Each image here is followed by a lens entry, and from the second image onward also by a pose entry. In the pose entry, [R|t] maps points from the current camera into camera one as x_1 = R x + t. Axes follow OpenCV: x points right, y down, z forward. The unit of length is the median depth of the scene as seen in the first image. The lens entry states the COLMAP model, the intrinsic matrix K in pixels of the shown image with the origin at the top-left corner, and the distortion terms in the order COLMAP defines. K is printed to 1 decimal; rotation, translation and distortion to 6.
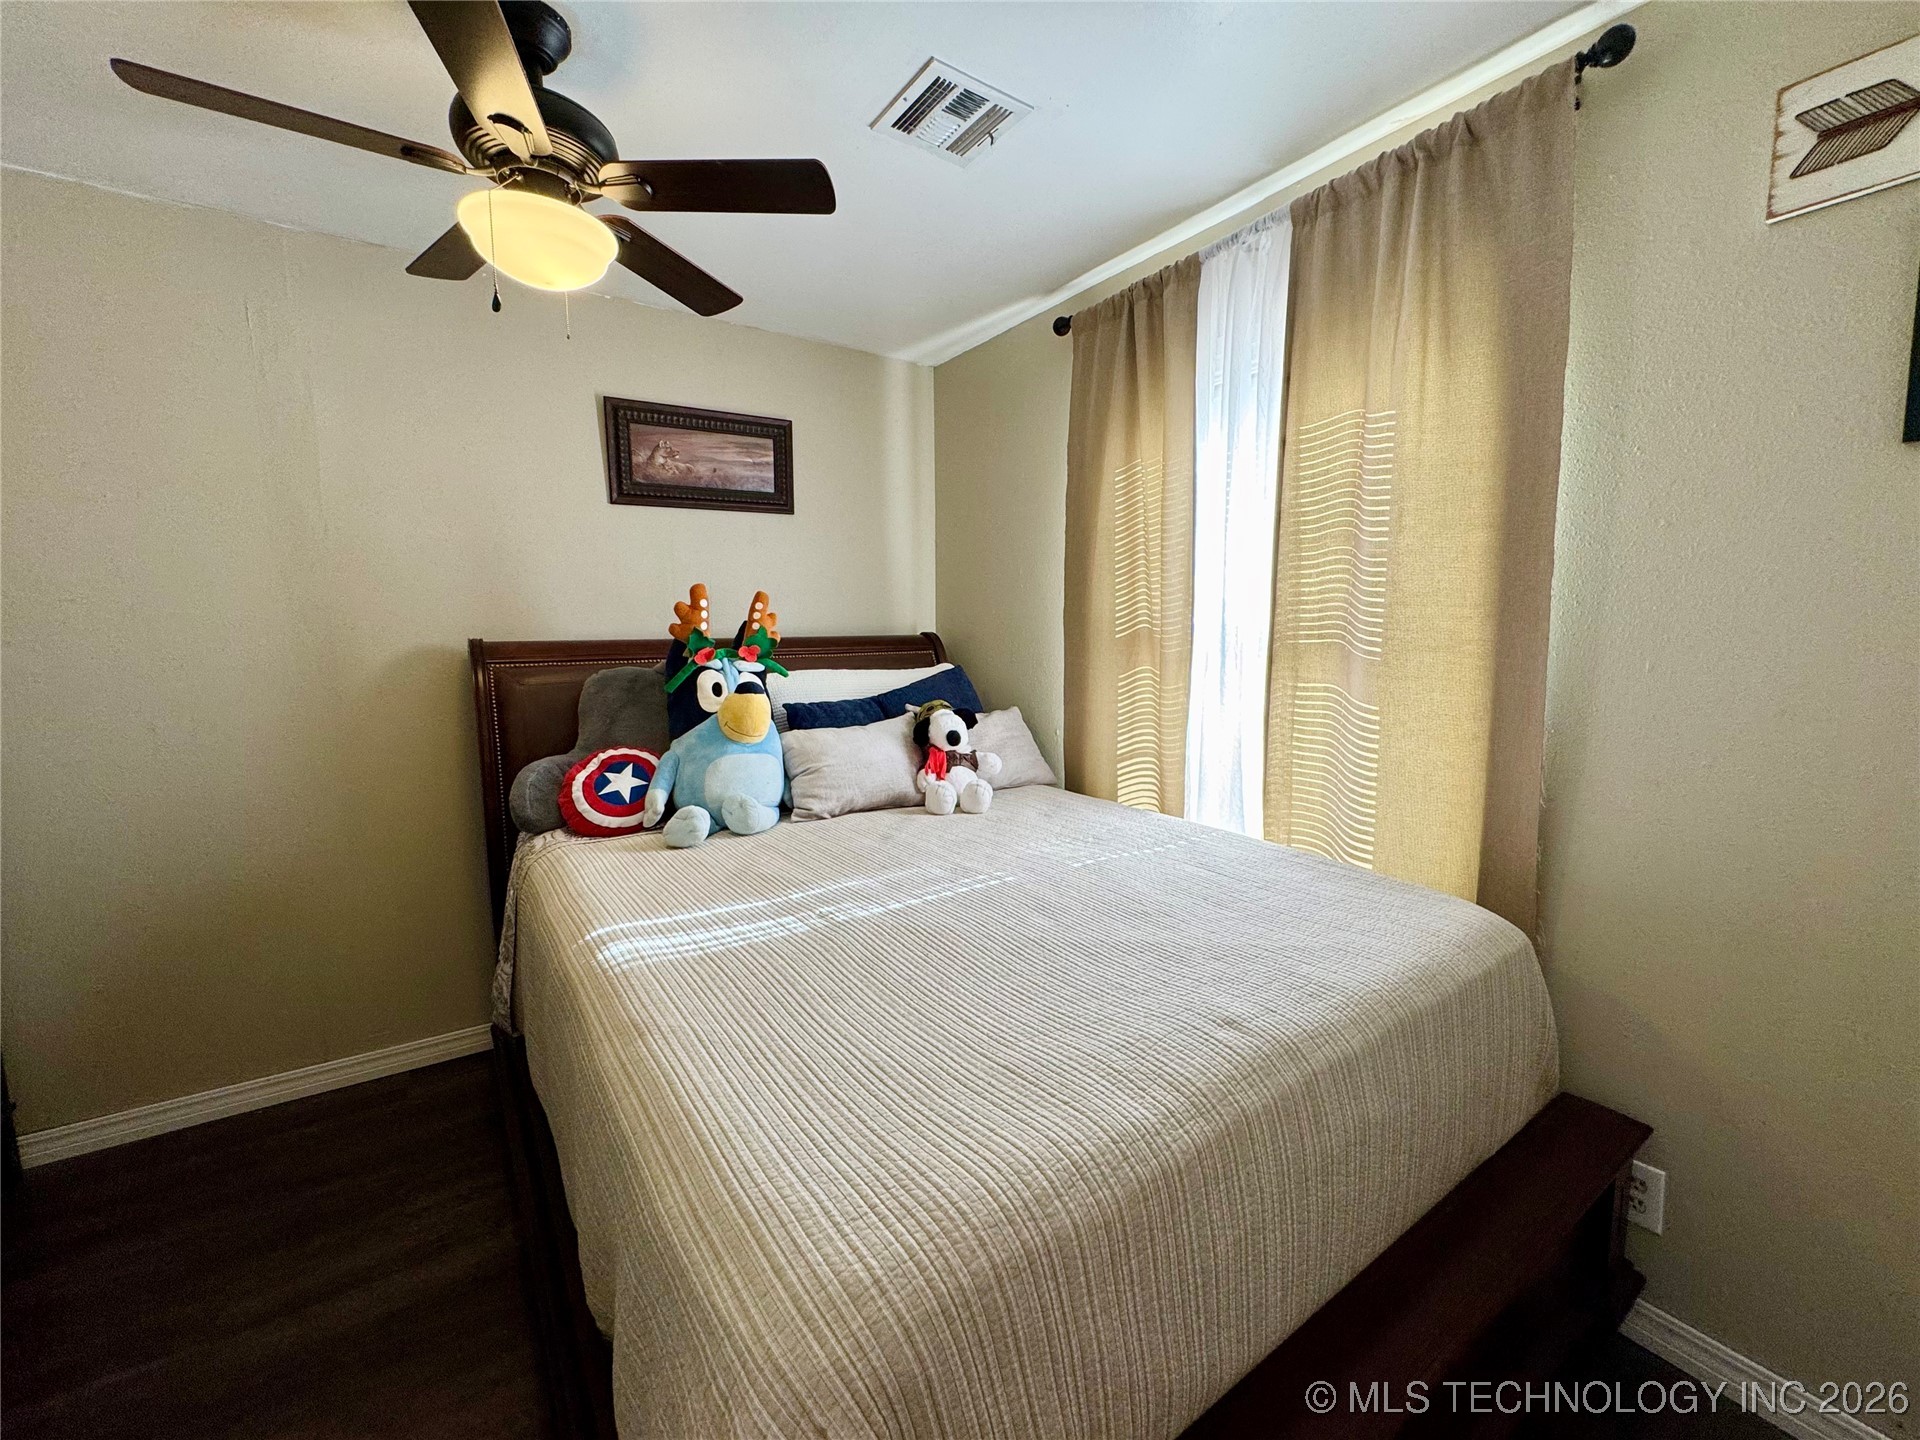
lens RADIAL K [[761.3, 0, 960.0], [0, 761.3, 720.0], [0, 0, 1]] dist [-0.002960, 0.000421]
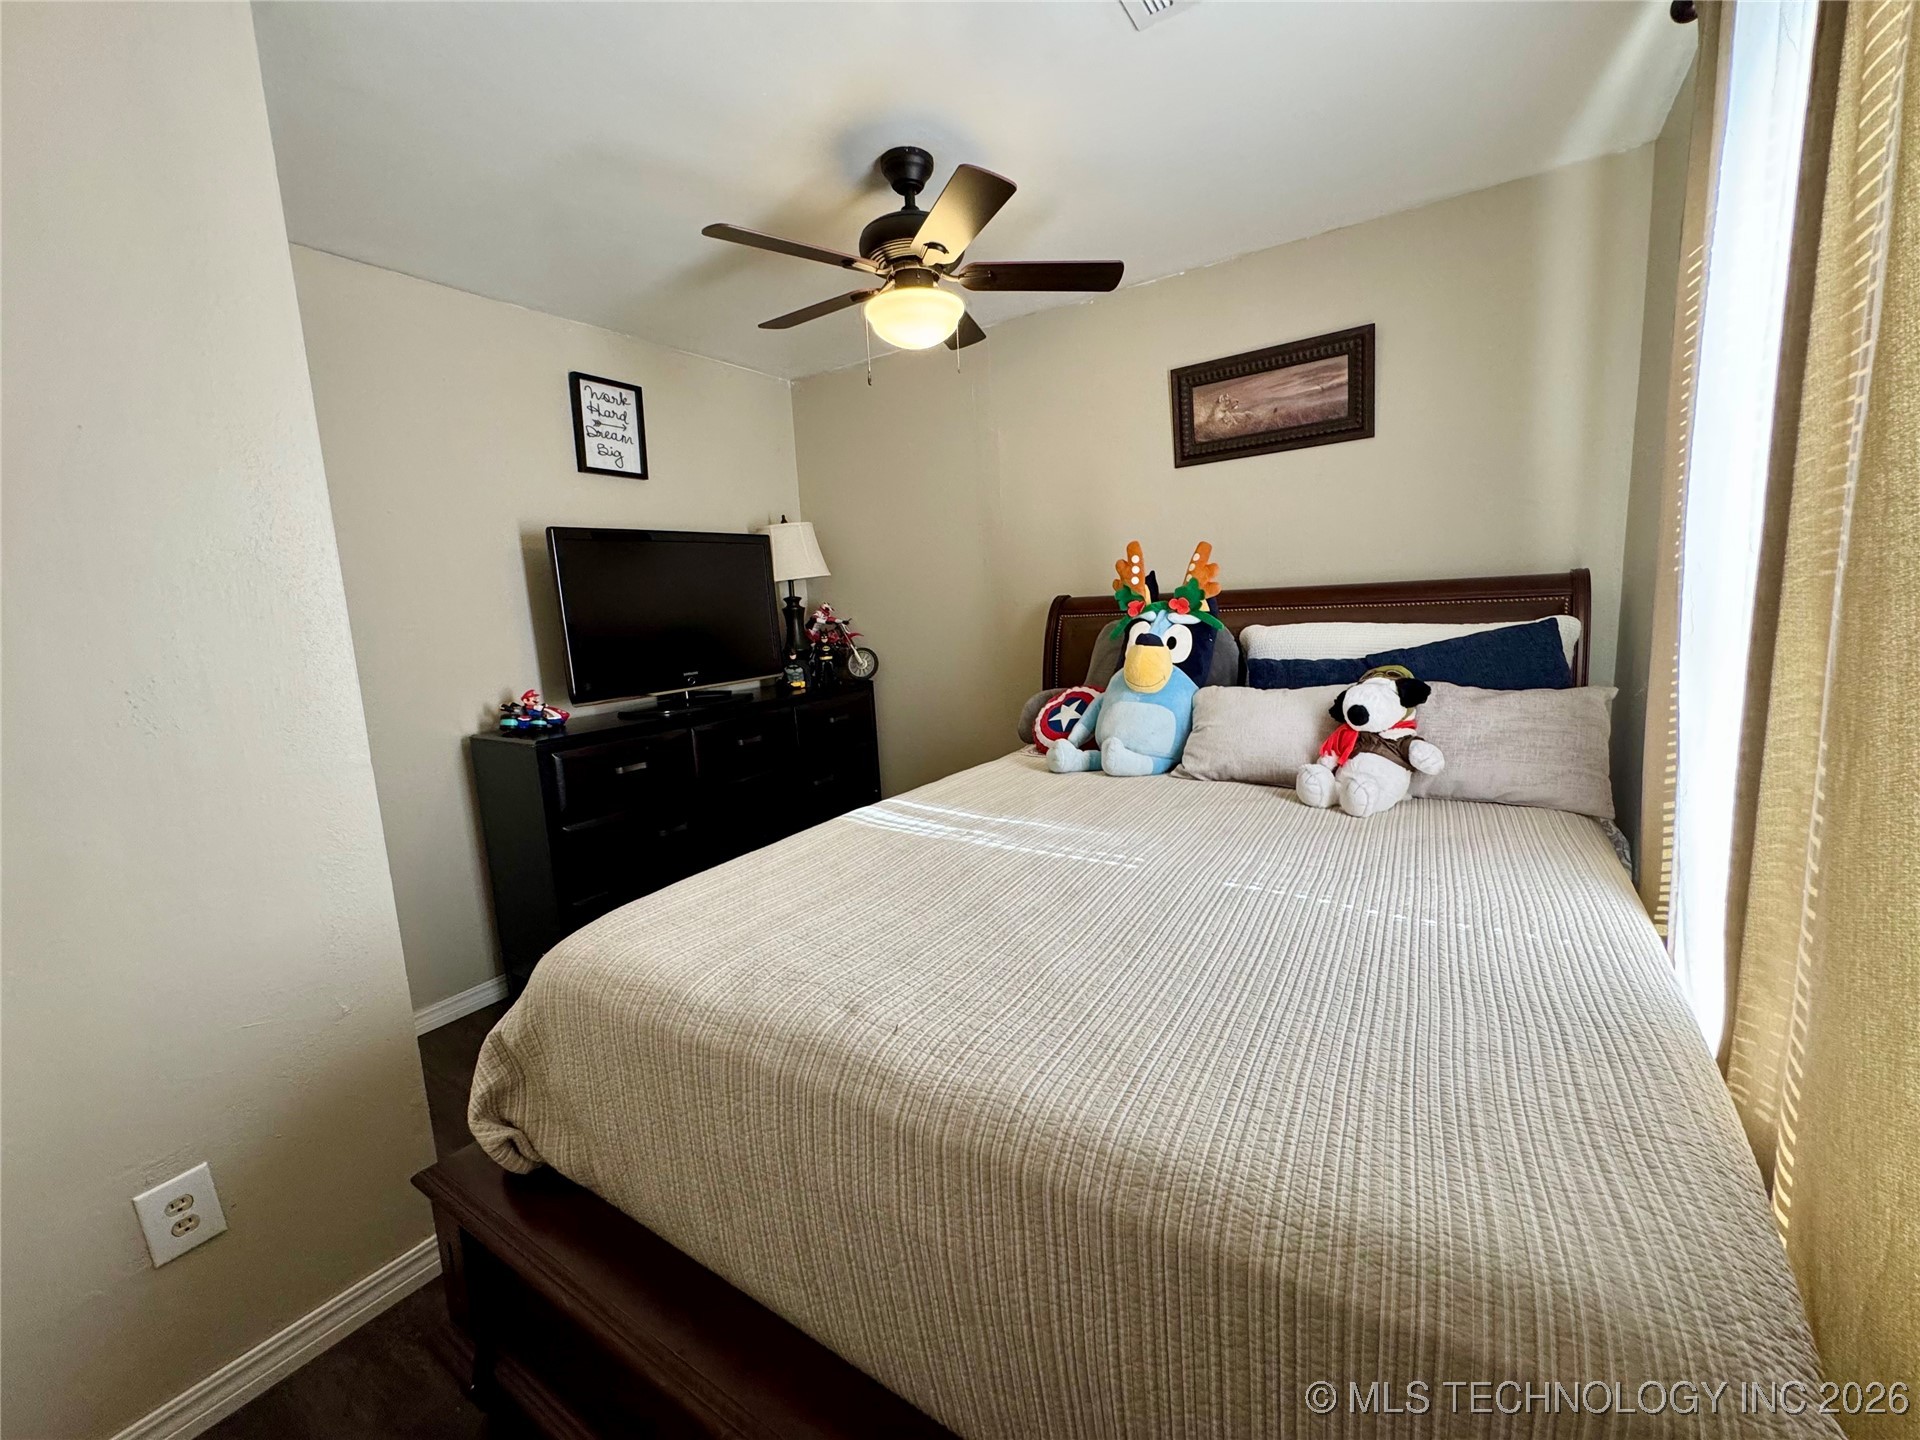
lens RADIAL K [[761.3, 0, 960.0], [0, 761.3, 720.0], [0, 0, 1]] dist [-0.002960, 0.000421]
pose [[0.382694, 0.131332, -0.914493, 0.605380], [-0.067191, 0.991180, 0.114228, -0.035969], [0.921428, 0.017731, 0.388143, 0.372443]]
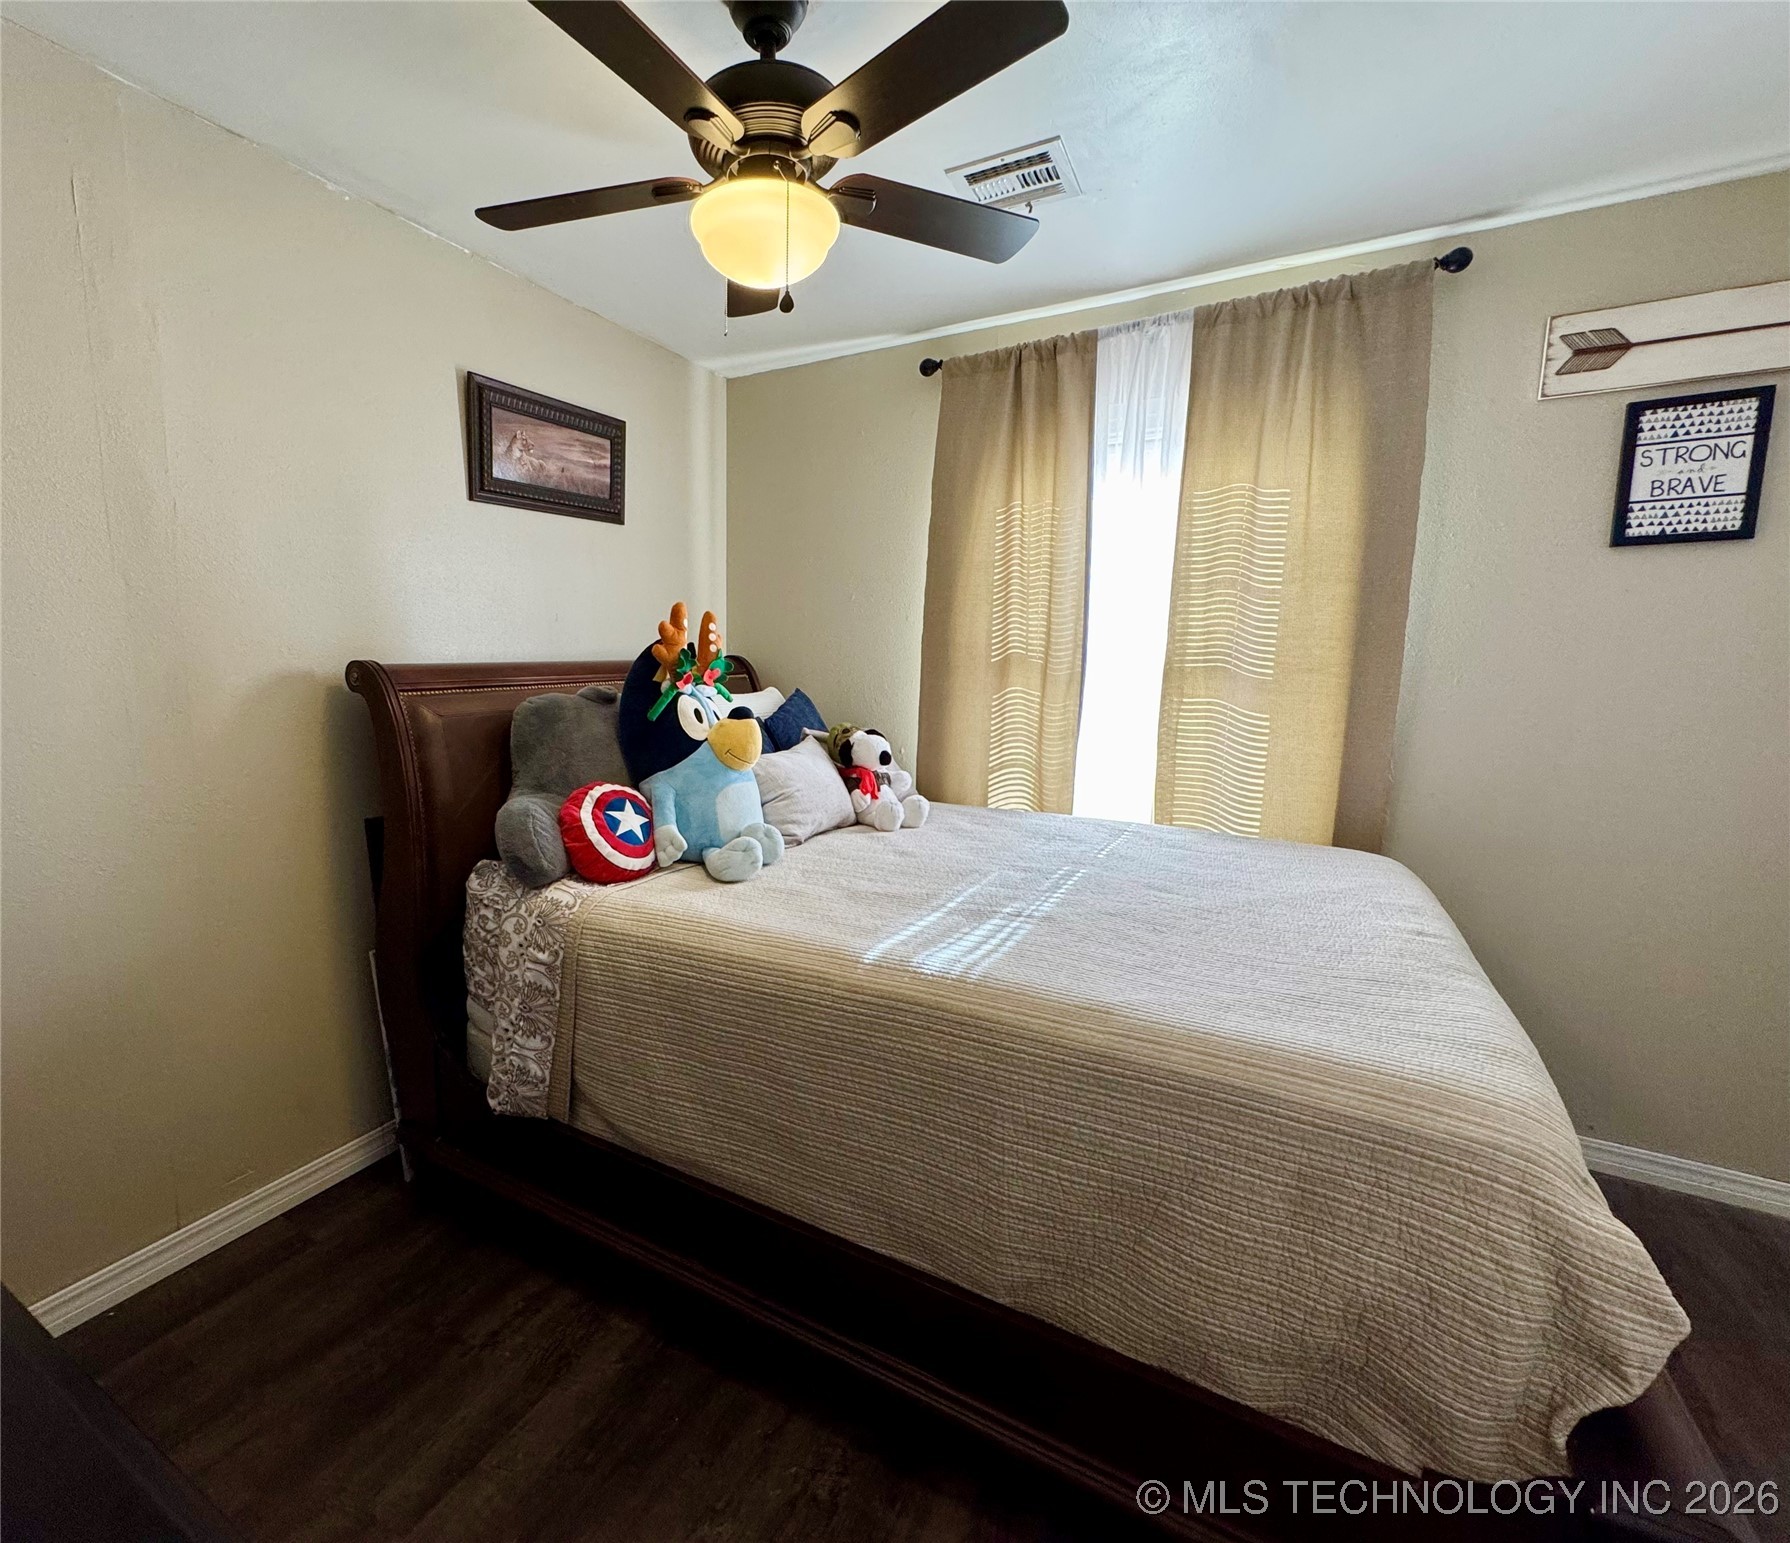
lens RADIAL K [[816.0, 0, 761.0], [0, 816.0, 770.6], [0, 0, 1]] dist [-0.000748, -0.001066]
pose [[0.916297, -0.050803, 0.397264, -0.684920], [0.040285, 0.998583, 0.034783, -0.004992], [-0.398468, -0.015868, 0.917045, 0.048039]]
